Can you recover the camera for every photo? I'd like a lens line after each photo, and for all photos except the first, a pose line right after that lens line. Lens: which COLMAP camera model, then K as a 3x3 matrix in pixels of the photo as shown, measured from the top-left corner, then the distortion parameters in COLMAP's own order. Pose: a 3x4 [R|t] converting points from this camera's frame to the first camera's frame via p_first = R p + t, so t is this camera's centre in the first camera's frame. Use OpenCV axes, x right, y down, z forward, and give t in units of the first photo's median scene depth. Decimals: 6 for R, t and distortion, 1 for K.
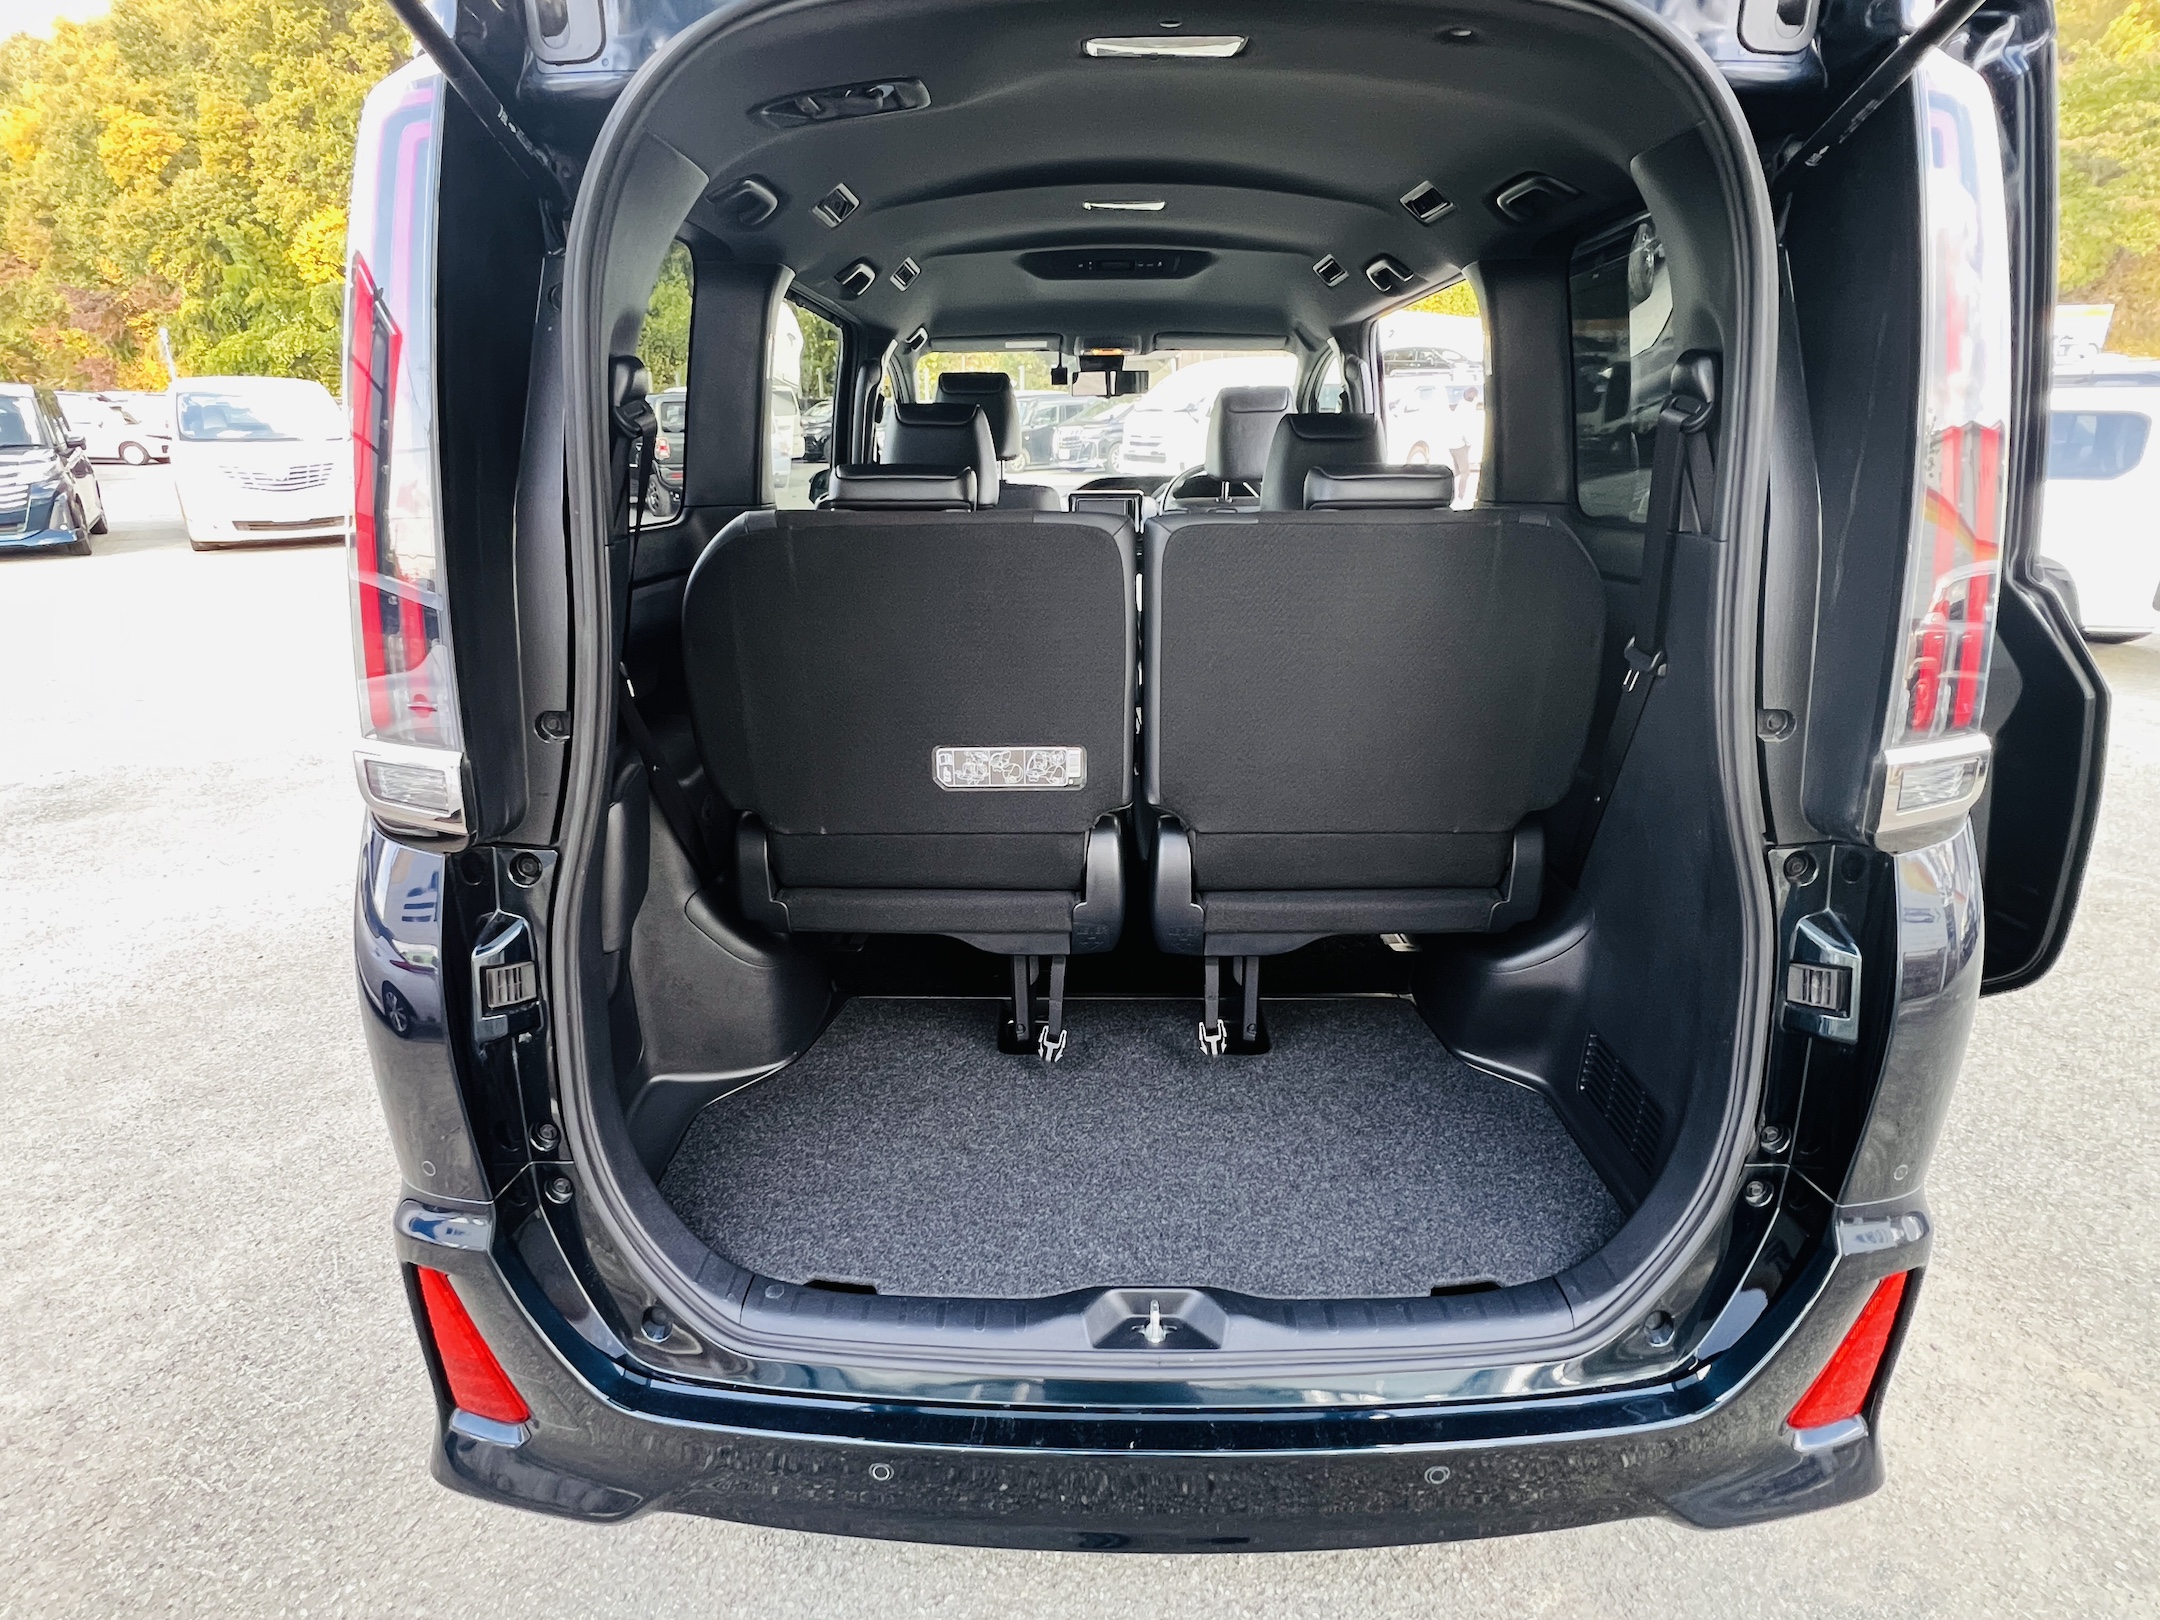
lens RADIAL K [[1105.2, 0, 1071.4], [0, 1105.2, 809.8], [0, 0, 1]] dist [0.001543, -0.000163]
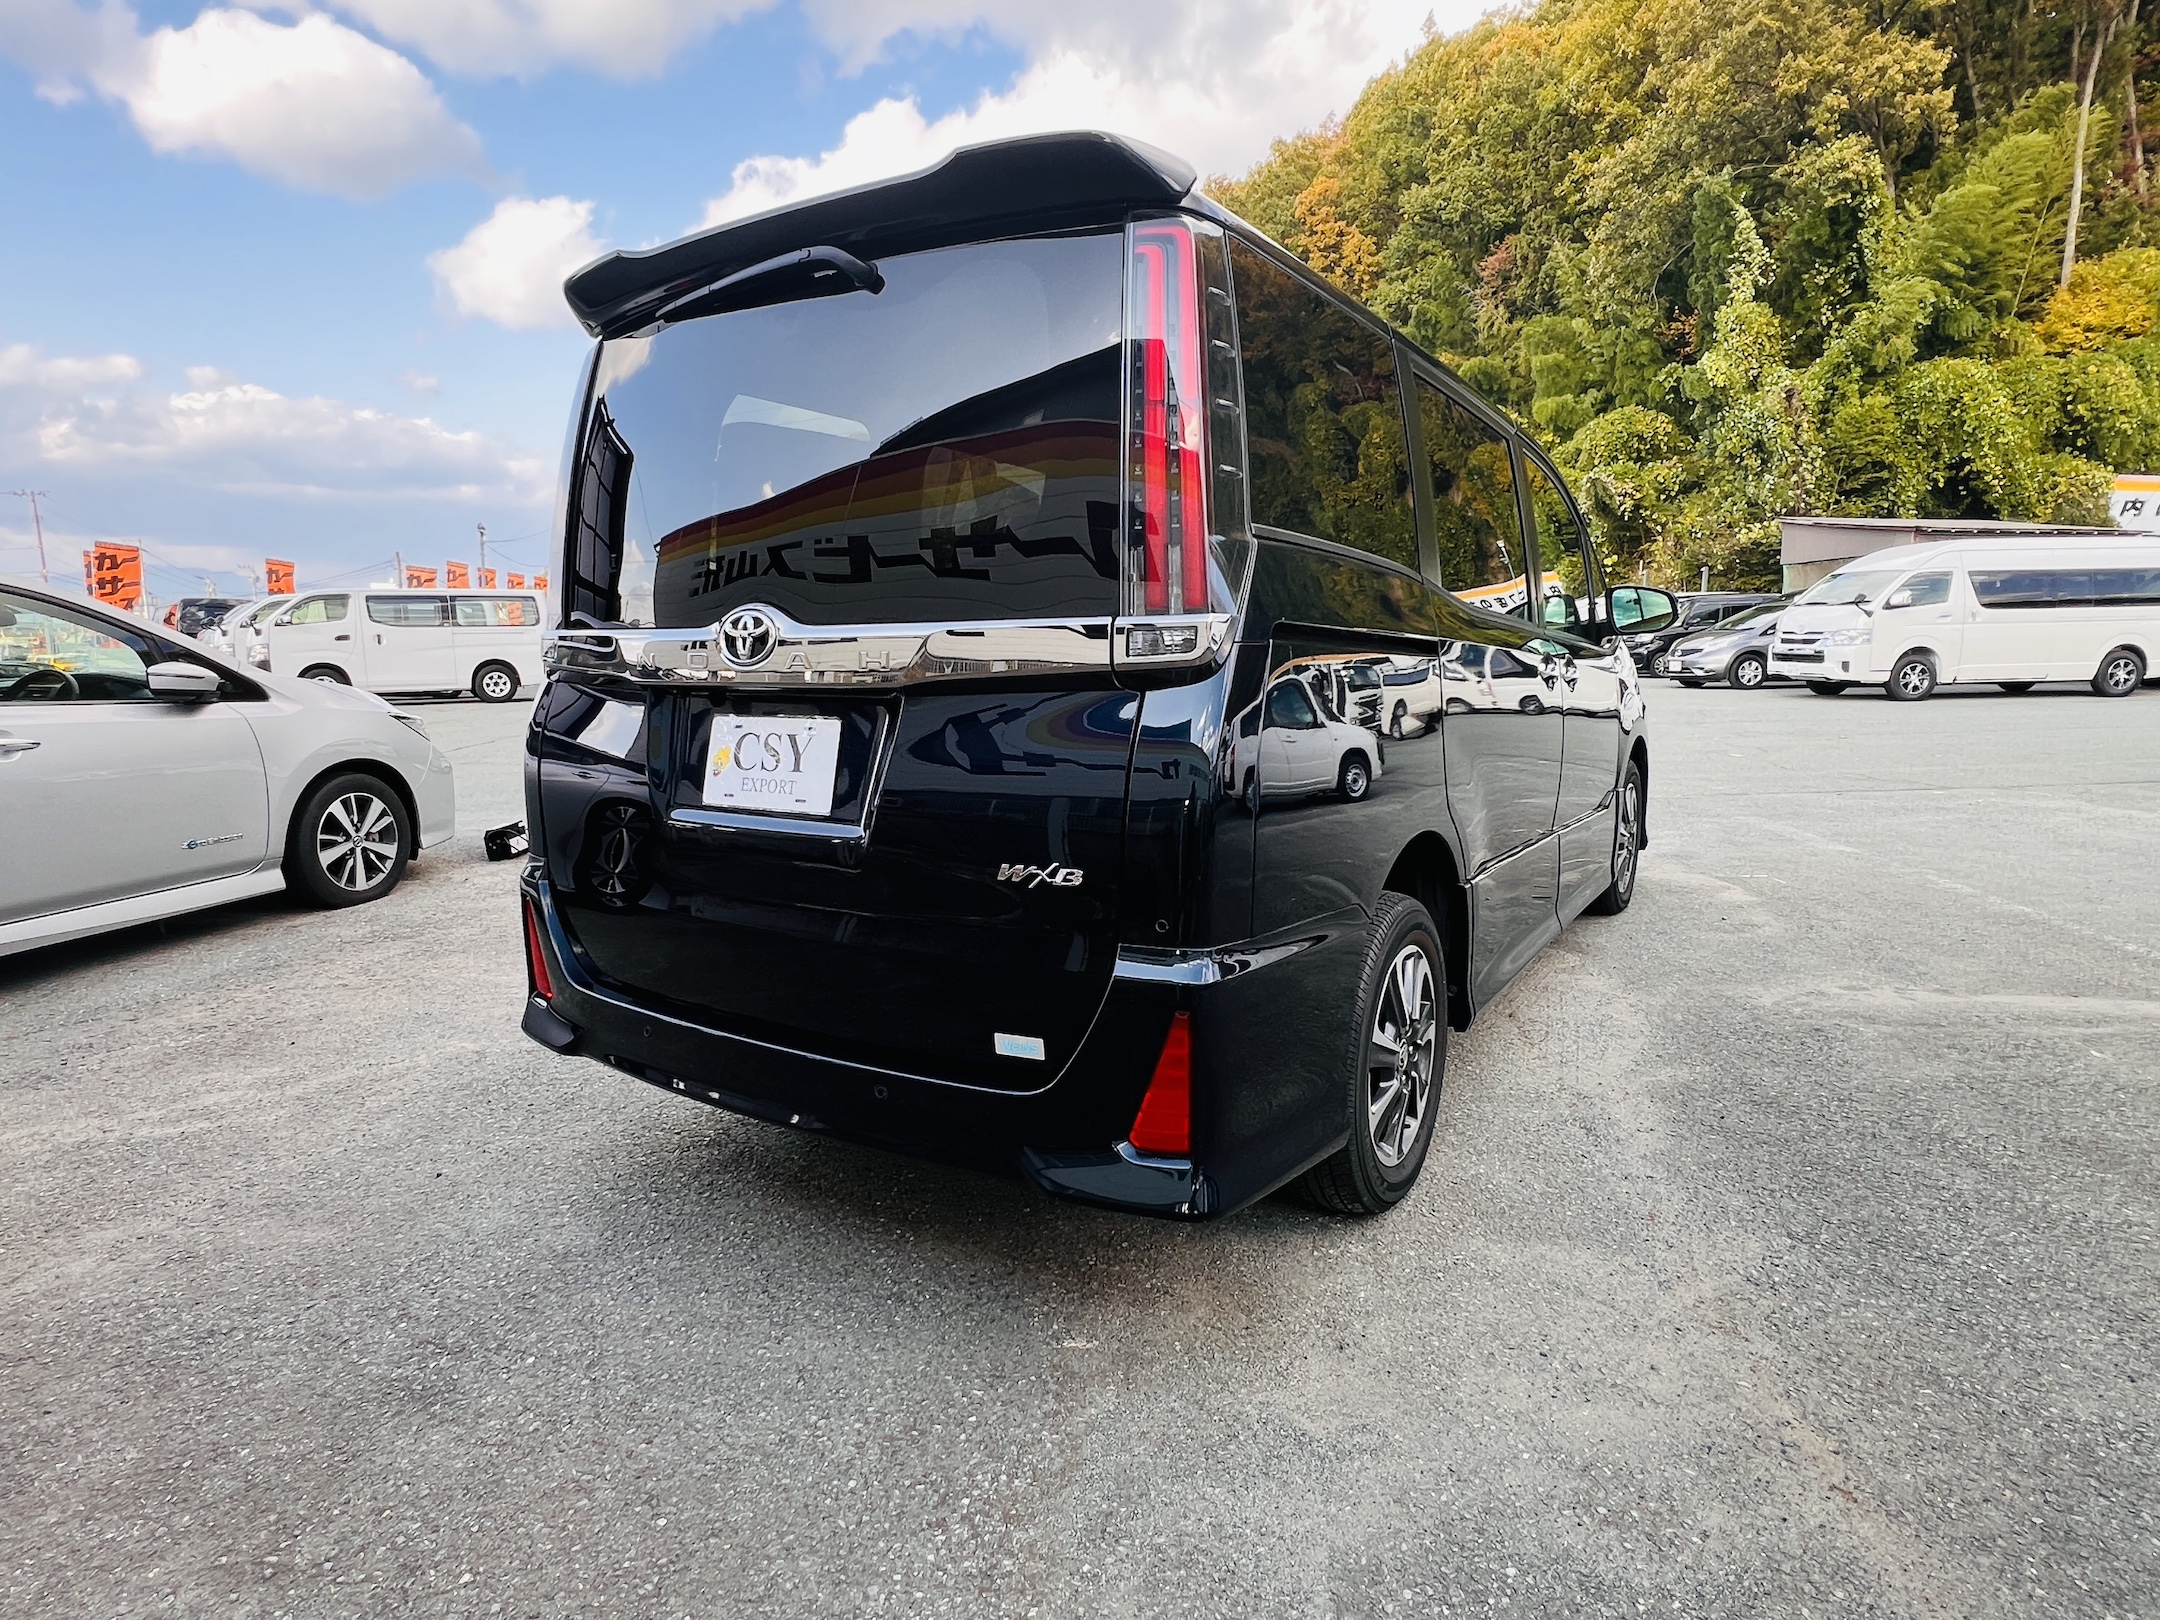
lens RADIAL K [[1164.0, 0, 1071.0], [0, 1164.0, 810.5], [0, 0, 1]] dist [-0.000460, 0.002107]
pose [[0.845310, 0.066247, -0.530153, 0.847705], [-0.165938, 0.975764, -0.142653, 0.243523], [0.507854, 0.208558, 0.835816, -0.180591]]
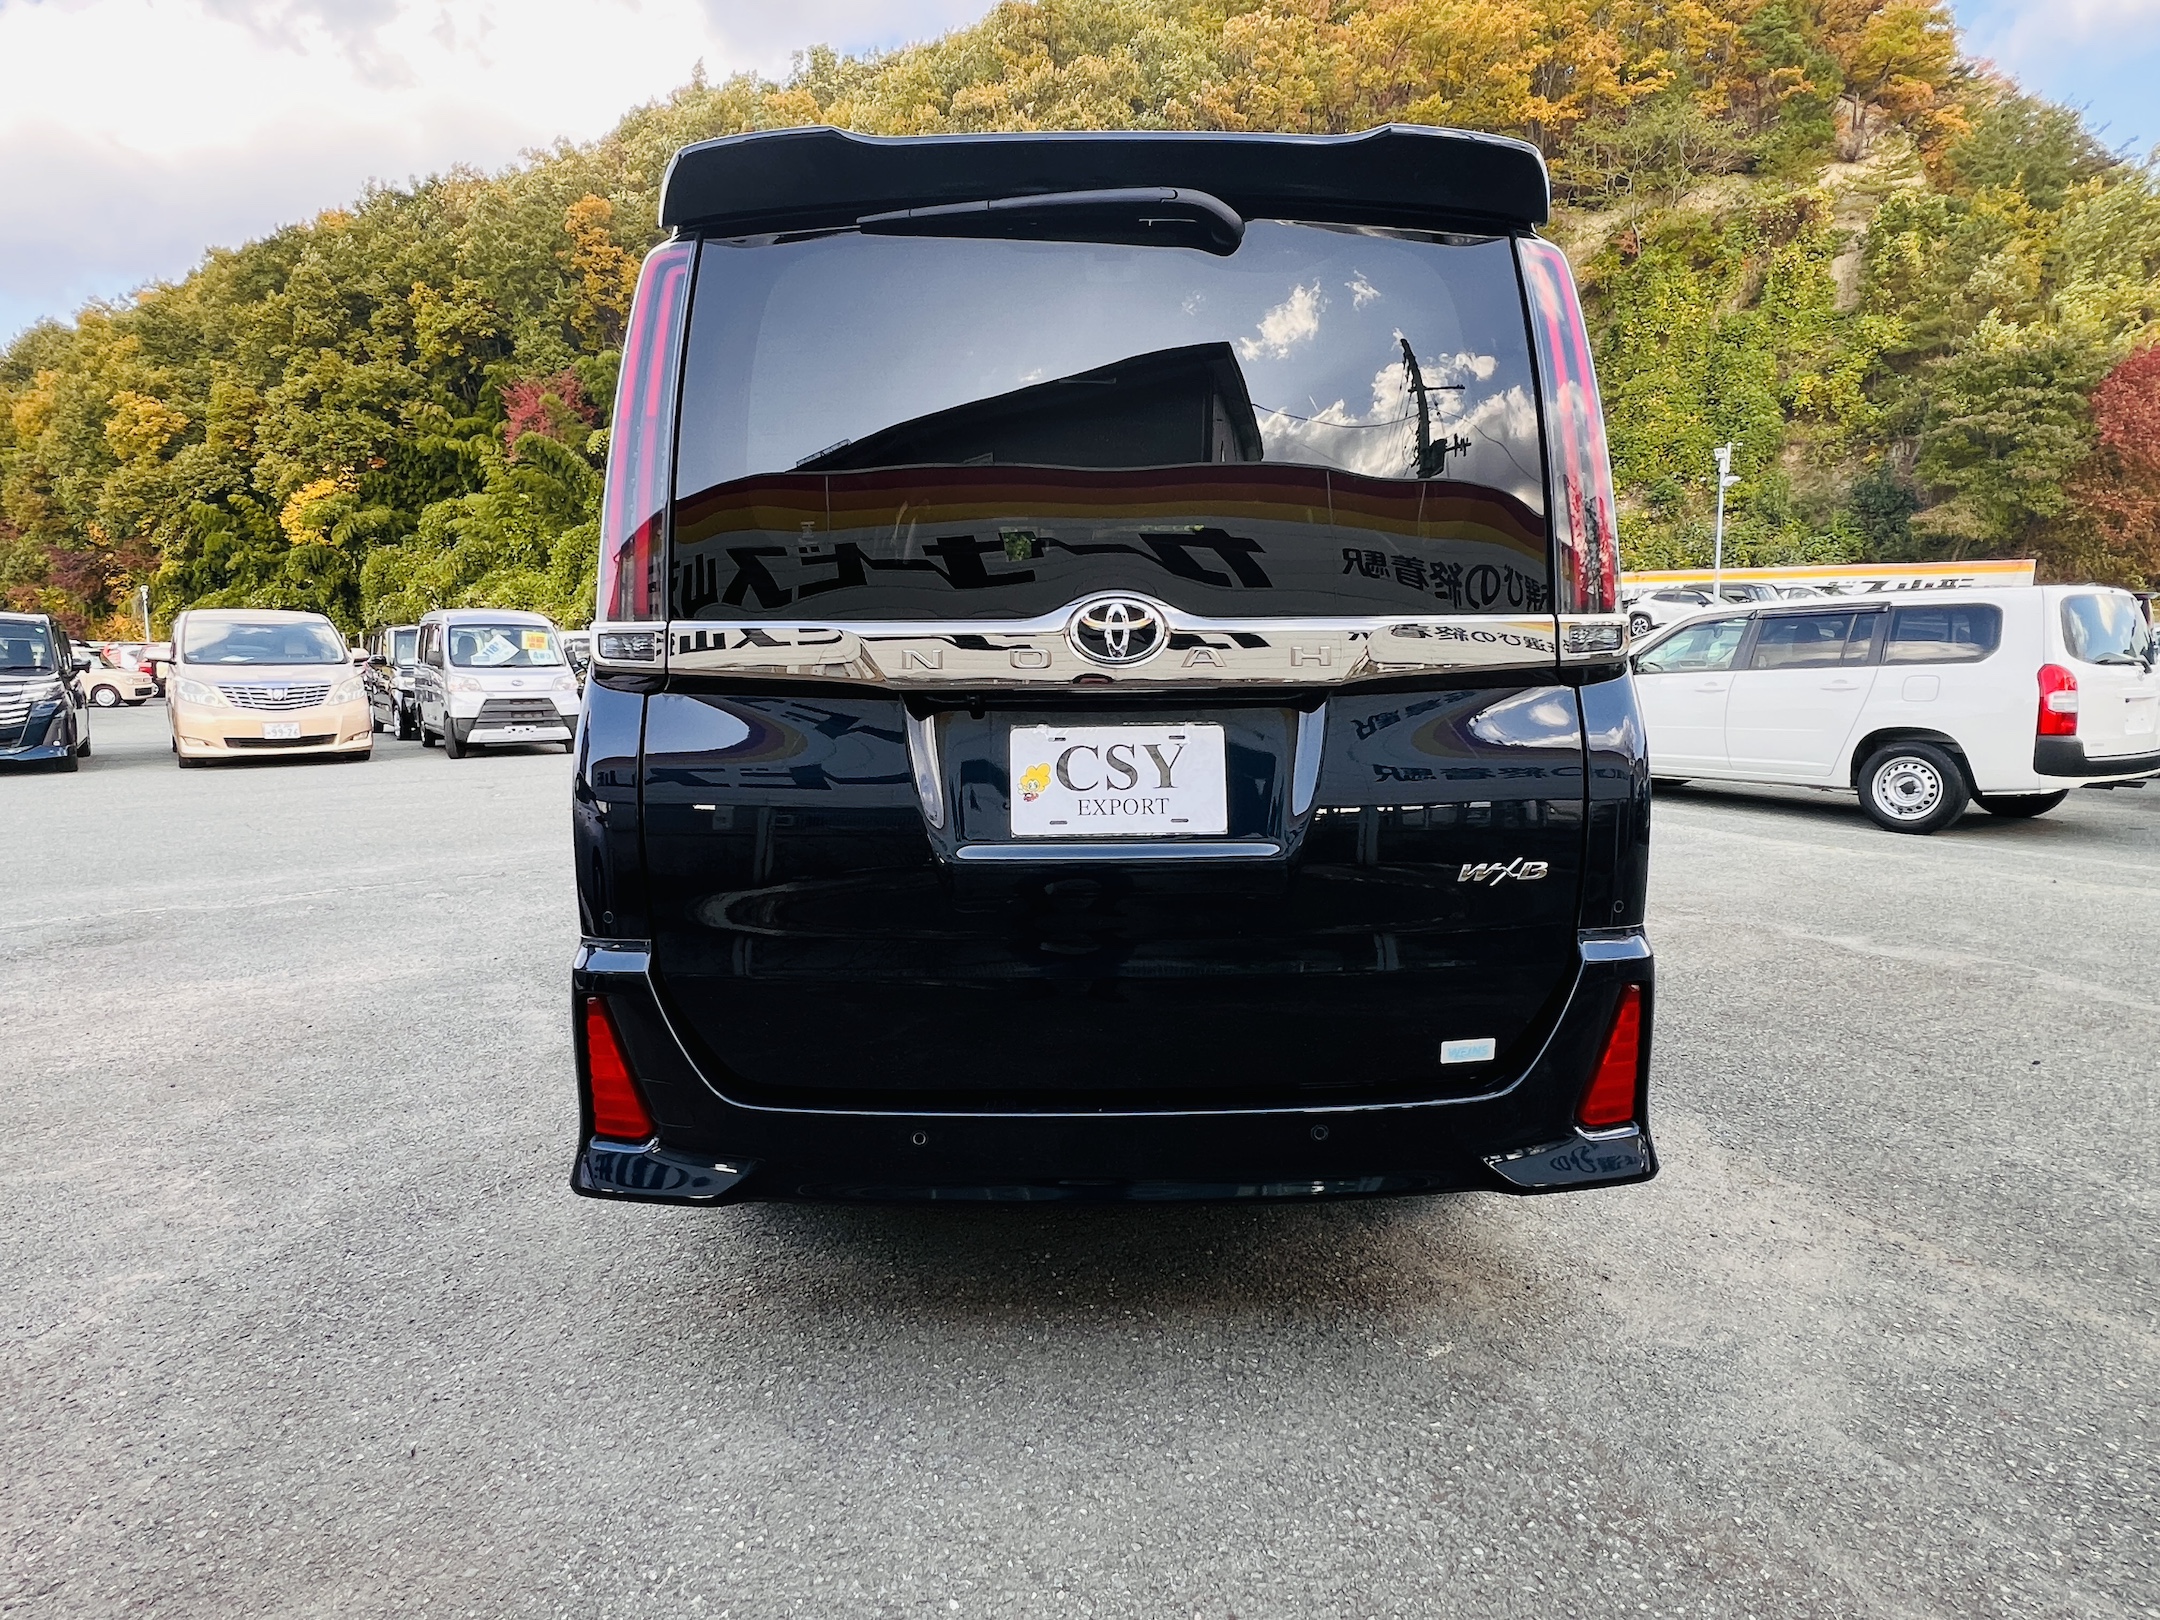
lens RADIAL K [[1164.0, 0, 1073.9], [0, 1164.0, 809.8], [0, 0, 1]] dist [-0.000460, 0.002107]
pose [[0.999680, -0.007838, 0.024048, -0.006449], [0.012953, 0.975284, -0.220573, 0.315293], [-0.021724, 0.220814, 0.975074, -0.311679]]
